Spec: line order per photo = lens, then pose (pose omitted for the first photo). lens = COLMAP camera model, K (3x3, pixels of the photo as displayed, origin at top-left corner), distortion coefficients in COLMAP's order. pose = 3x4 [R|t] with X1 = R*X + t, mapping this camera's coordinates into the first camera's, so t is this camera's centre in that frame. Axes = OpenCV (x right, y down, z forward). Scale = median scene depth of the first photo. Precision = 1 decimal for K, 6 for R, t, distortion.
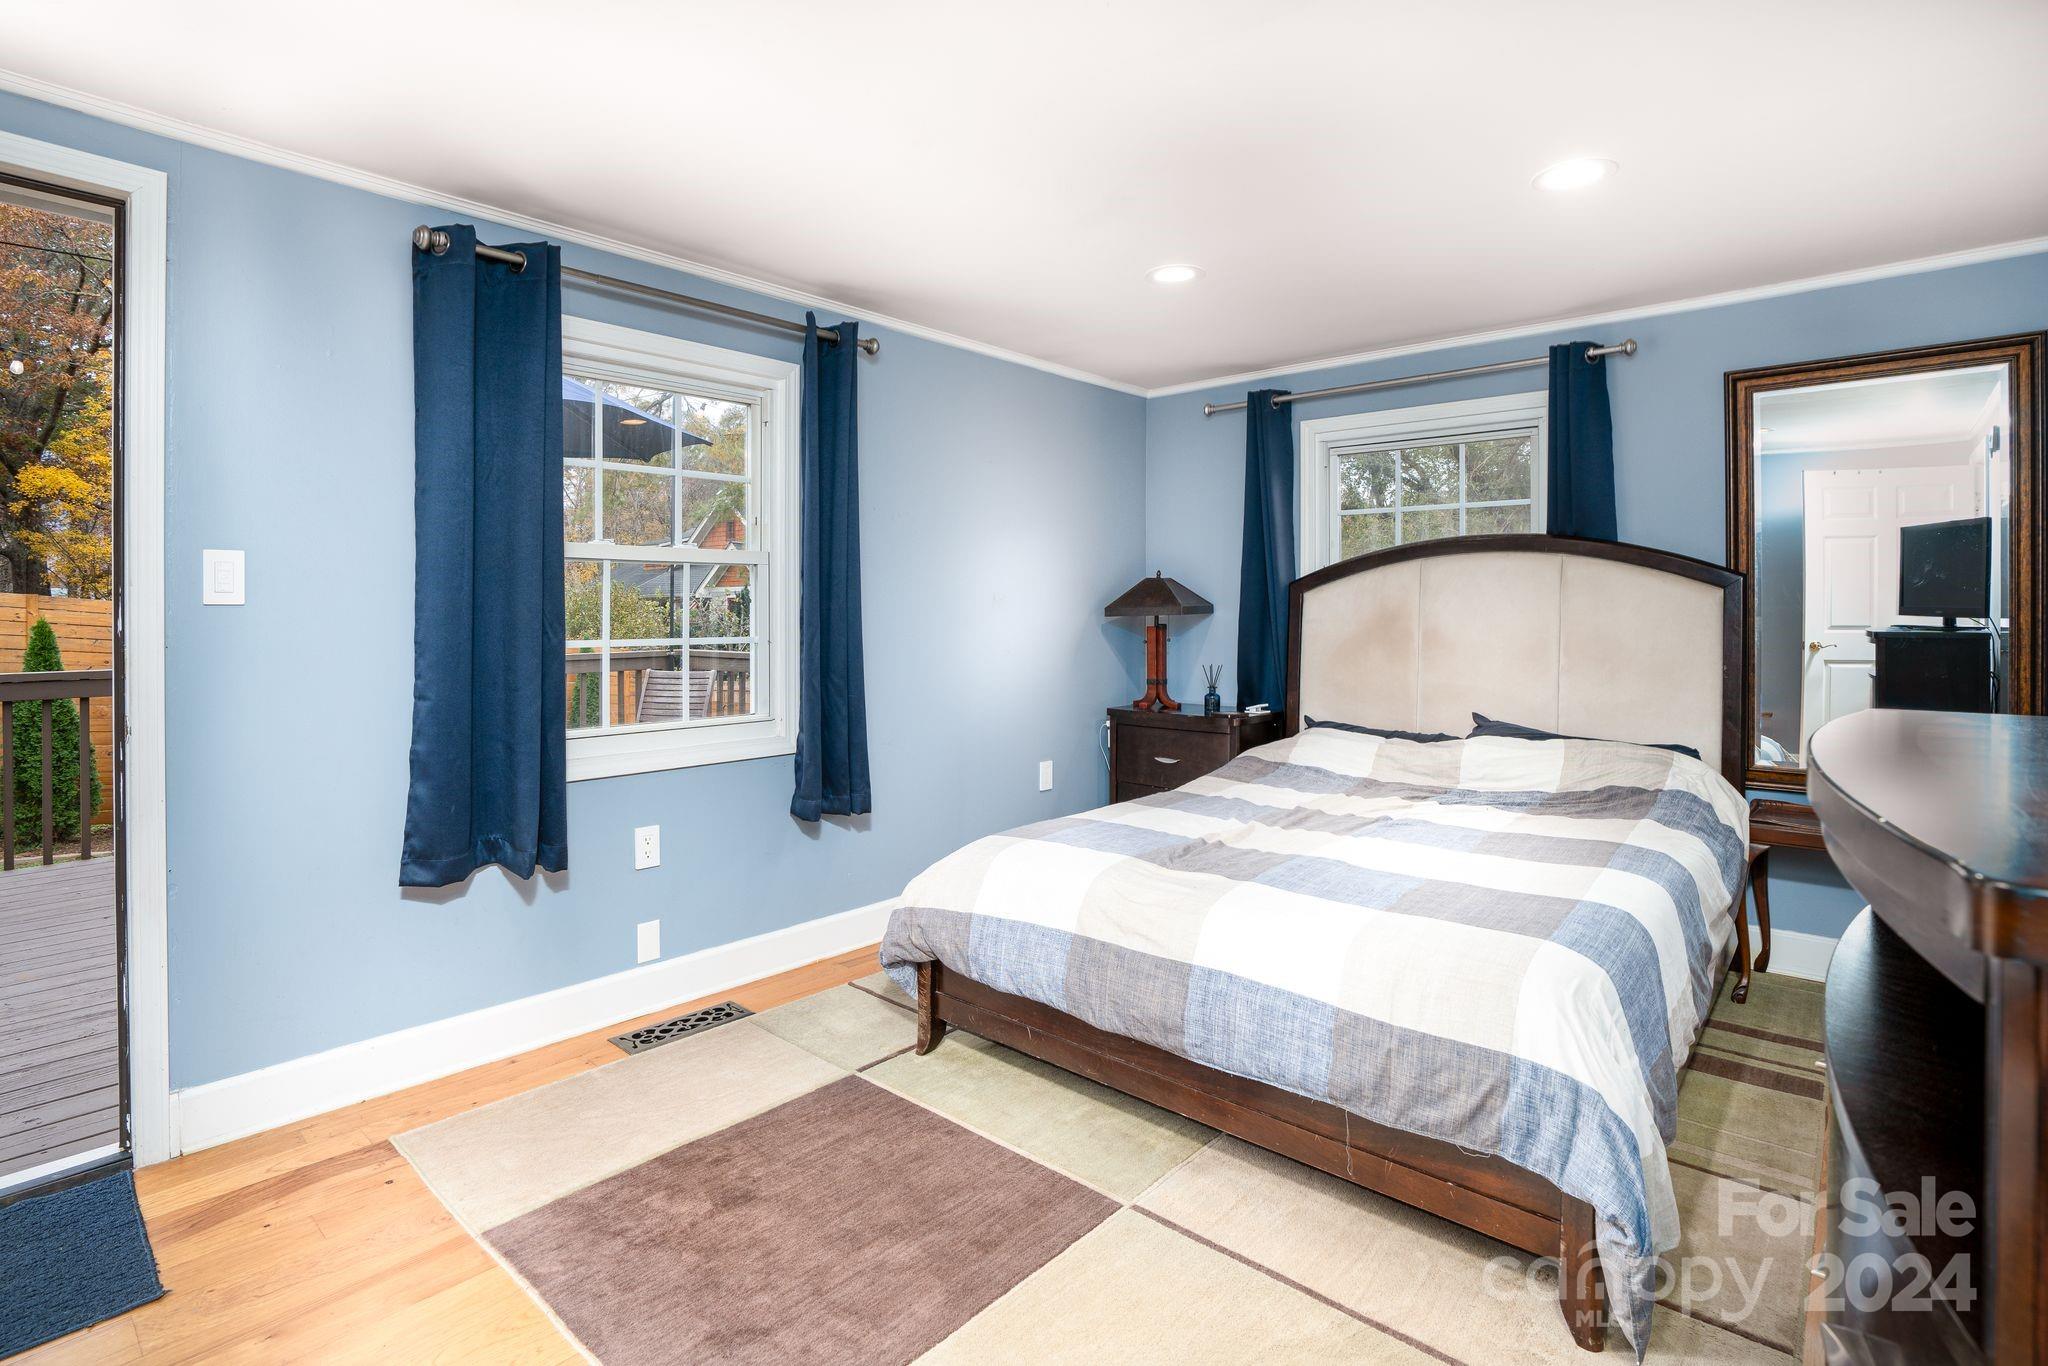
lens RADIAL K [[1028.9, 0, 1020.3], [0, 1028.9, 660.1], [0, 0, 1]] dist [-0.052131, 0.028421]
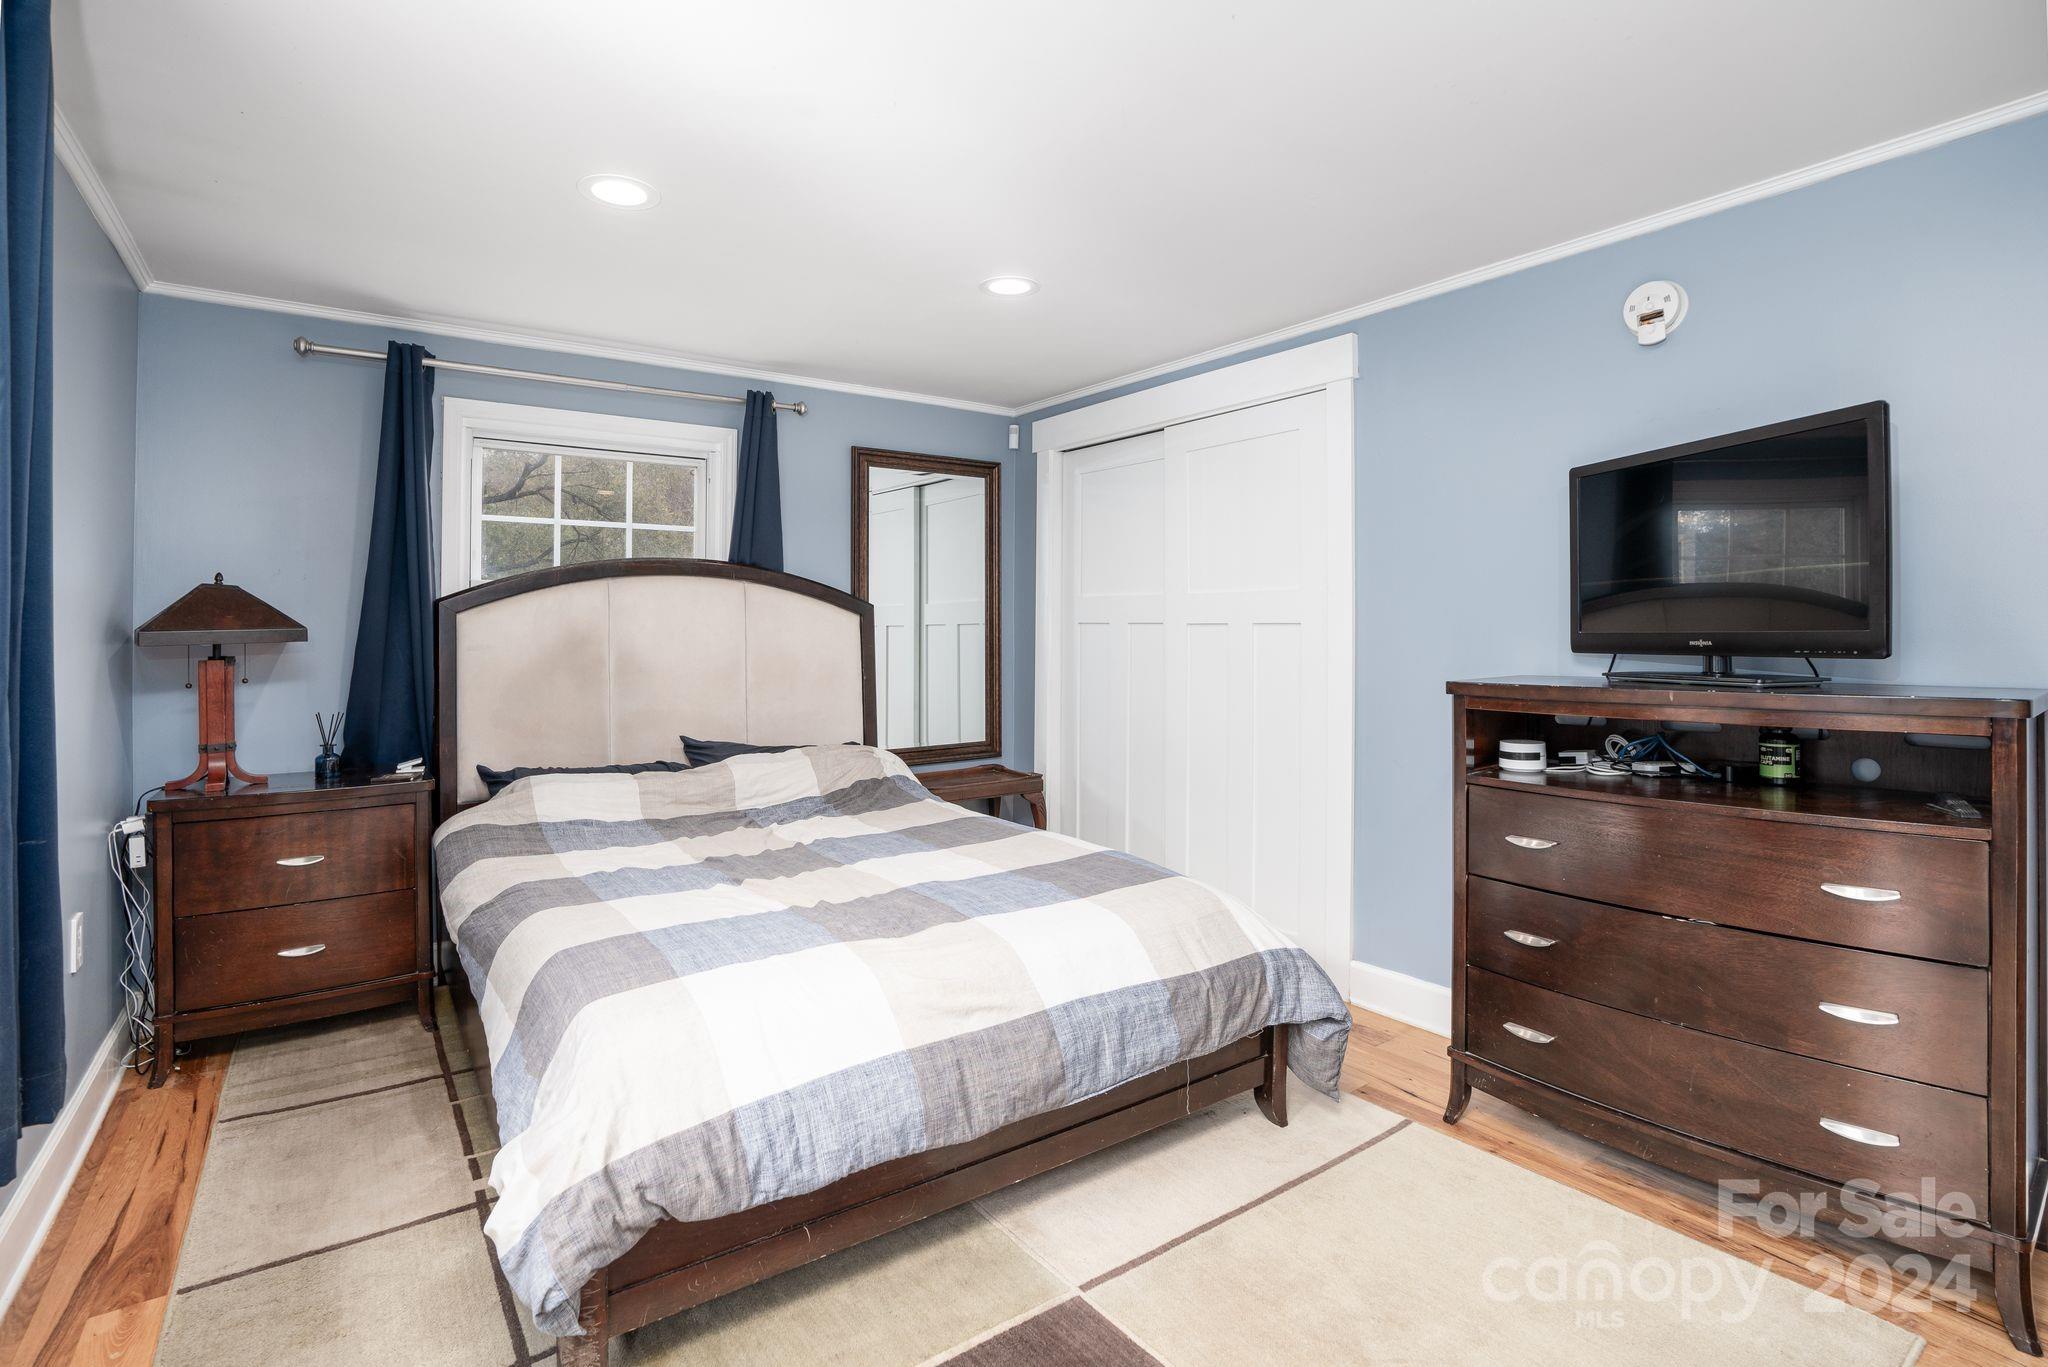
lens RADIAL K [[968.4, 0, 1025.6], [0, 968.4, 644.2], [0, 0, 1]] dist [-0.046810, 0.021767]
pose [[0.212882, -0.017662, 0.976918, -0.417063], [0.050187, 0.998714, 0.007119, -0.028389], [-0.975788, 0.047513, 0.213494, 0.483421]]
